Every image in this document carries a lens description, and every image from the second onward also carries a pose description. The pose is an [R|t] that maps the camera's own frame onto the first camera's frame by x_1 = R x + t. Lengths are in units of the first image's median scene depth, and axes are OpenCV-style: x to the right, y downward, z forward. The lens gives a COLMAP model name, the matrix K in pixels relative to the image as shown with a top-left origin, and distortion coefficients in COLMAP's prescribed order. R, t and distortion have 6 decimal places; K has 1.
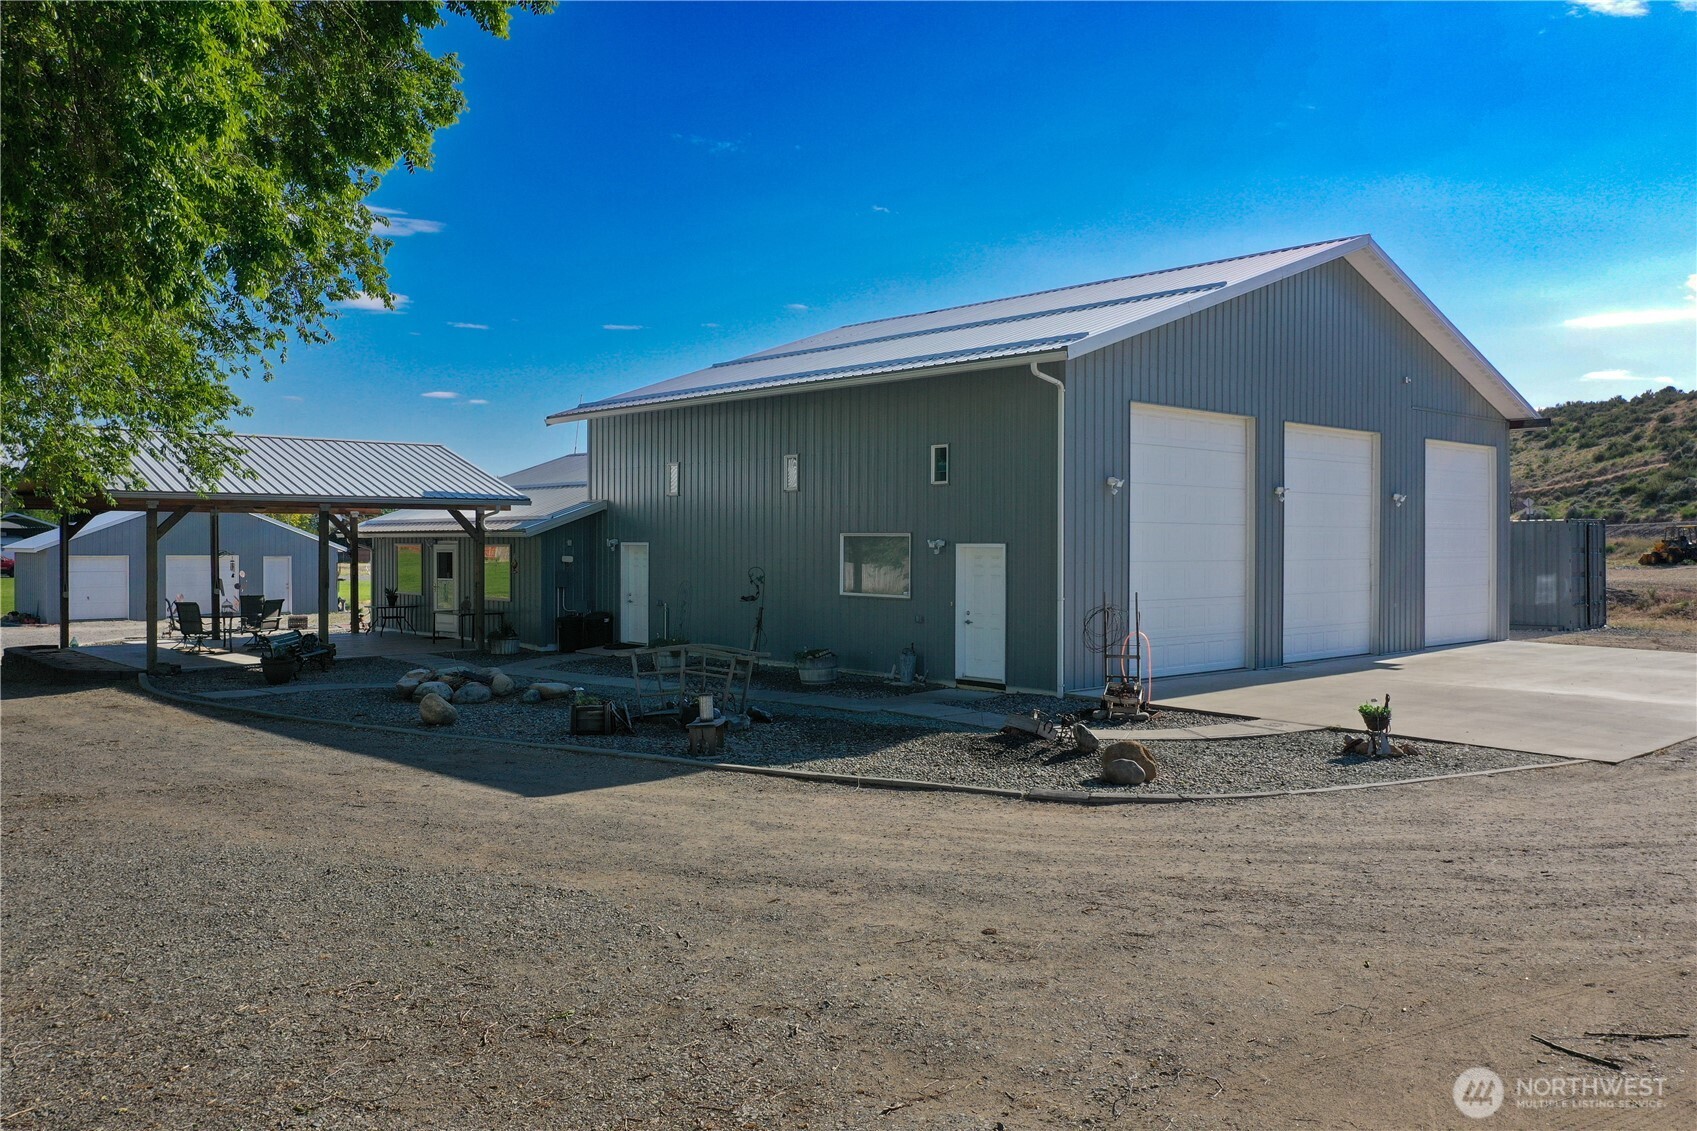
lens RADIAL K [[1332.8, 0, 848.1], [0, 1332.8, 536.8], [0, 0, 1]] dist [-0.009888, -0.003483]
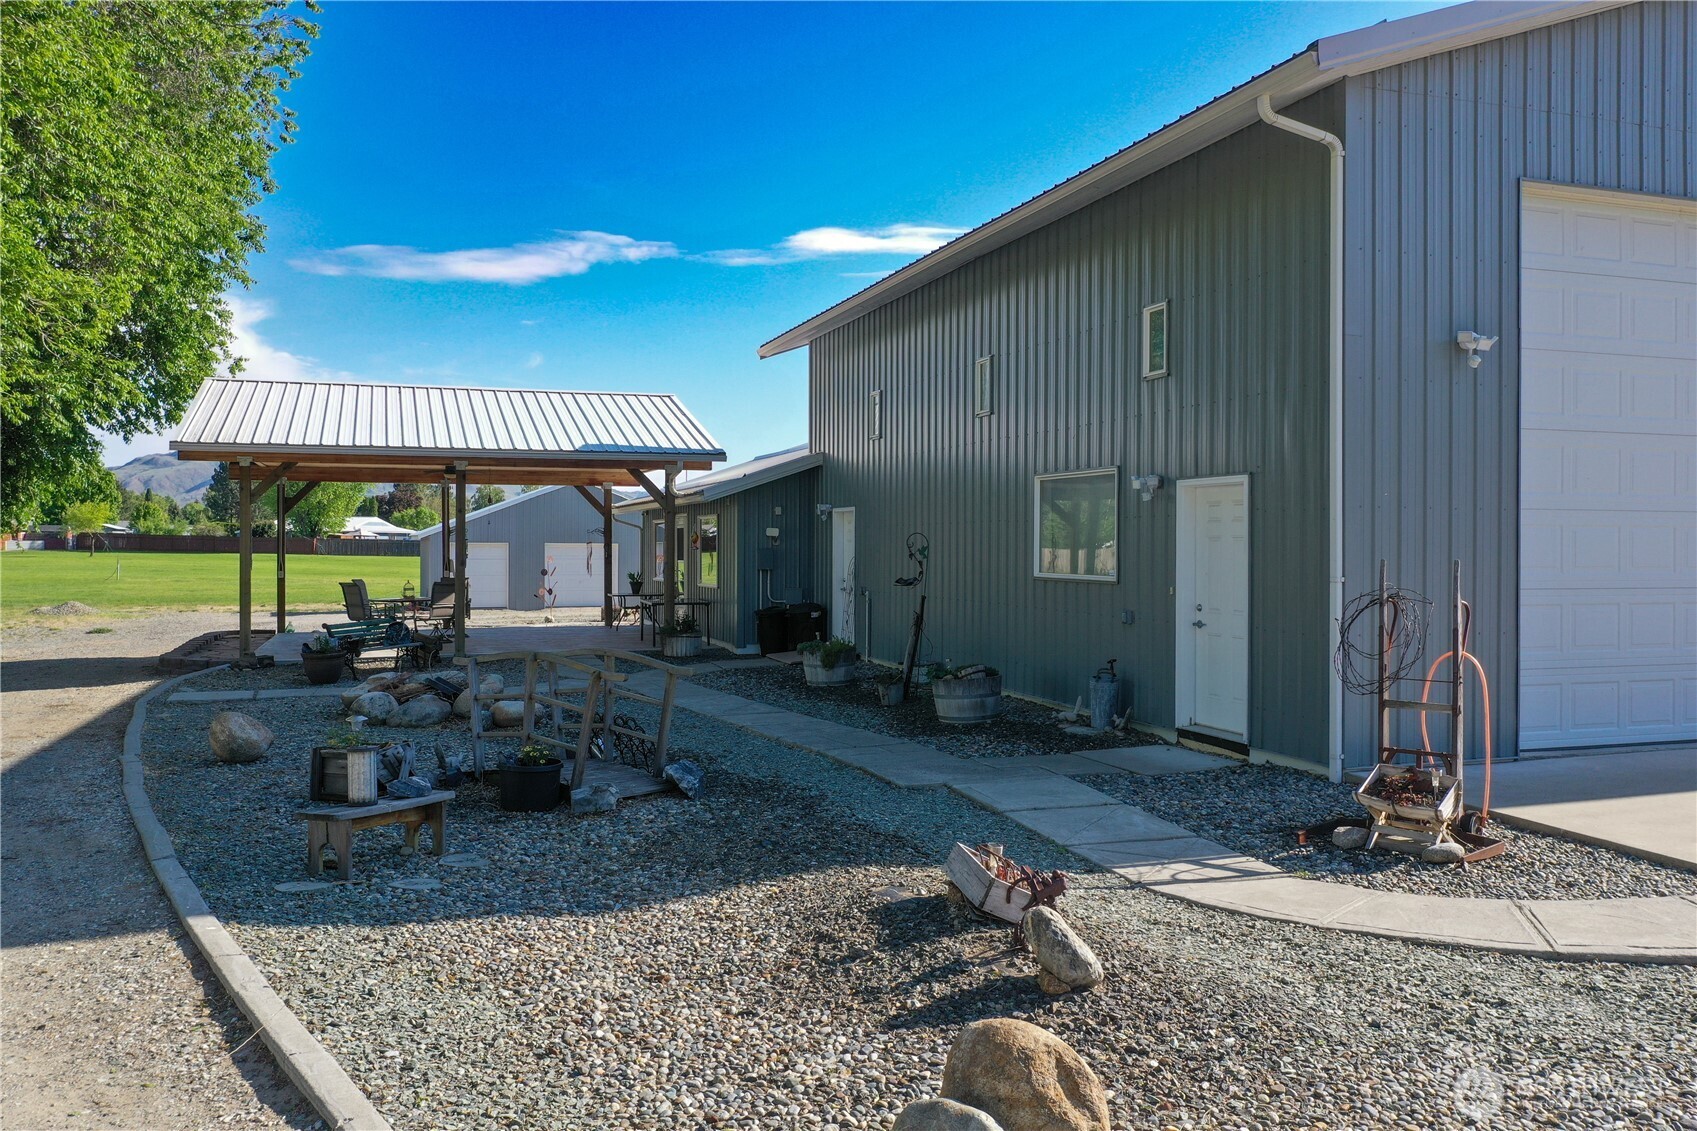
lens RADIAL K [[1332.8, 0, 848.1], [0, 1332.8, 536.8], [0, 0, 1]] dist [-0.009888, -0.003483]
pose [[0.912925, -0.003562, -0.408111, 0.177783], [0.002220, 0.999990, -0.003762, 0.029434], [0.408121, 0.002528, 0.912924, 0.436910]]
